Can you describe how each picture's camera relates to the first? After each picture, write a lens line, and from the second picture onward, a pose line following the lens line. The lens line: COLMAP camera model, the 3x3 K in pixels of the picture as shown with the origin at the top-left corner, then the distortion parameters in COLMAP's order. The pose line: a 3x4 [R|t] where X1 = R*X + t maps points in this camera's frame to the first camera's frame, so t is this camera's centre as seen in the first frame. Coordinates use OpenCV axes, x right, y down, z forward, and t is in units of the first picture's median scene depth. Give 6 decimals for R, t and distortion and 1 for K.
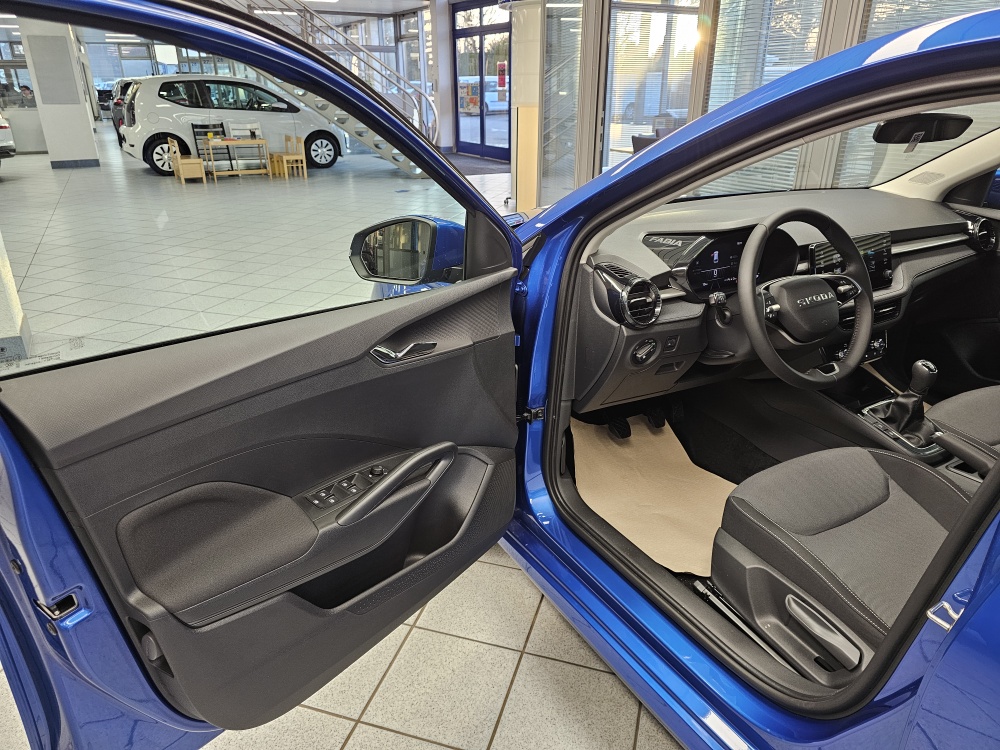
lens RADIAL K [[679.2, 0, 495.1], [0, 679.2, 369.2], [0, 0, 1]] dist [0.018736, -0.025607]
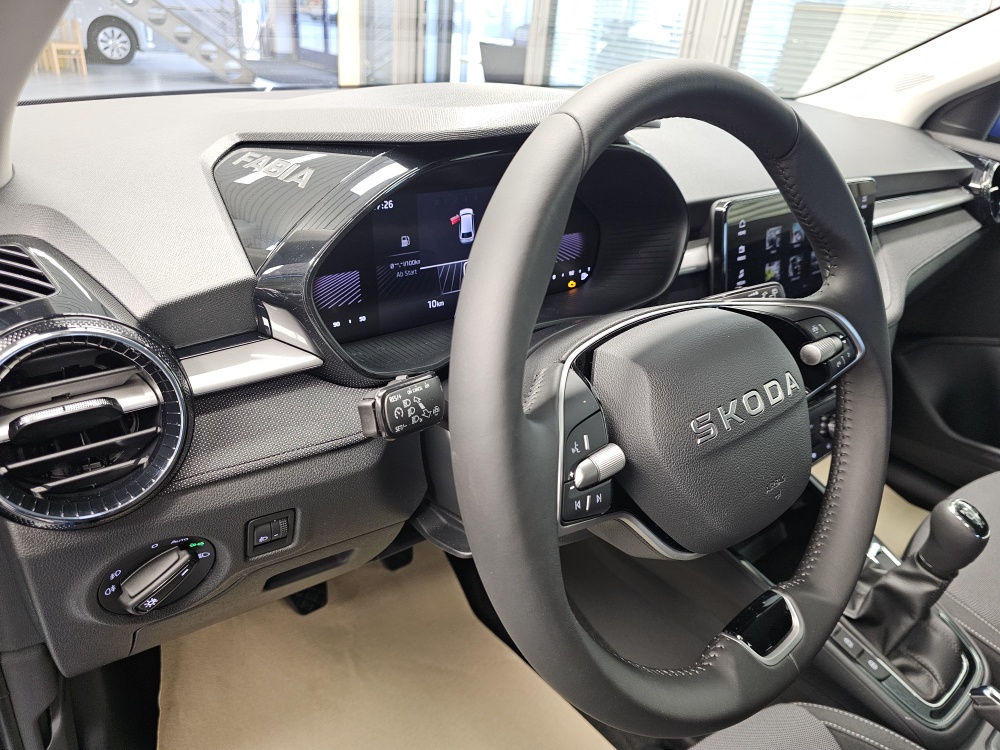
lens RADIAL K [[679.2, 0, 500.8], [0, 679.2, 373.7], [0, 0, 1]] dist [0.018736, -0.025607]
pose [[0.981978, -0.002201, 0.188982, 0.215104], [-0.016332, 0.995204, 0.096450, -0.095814], [-0.188288, -0.097798, 0.977232, 0.505977]]
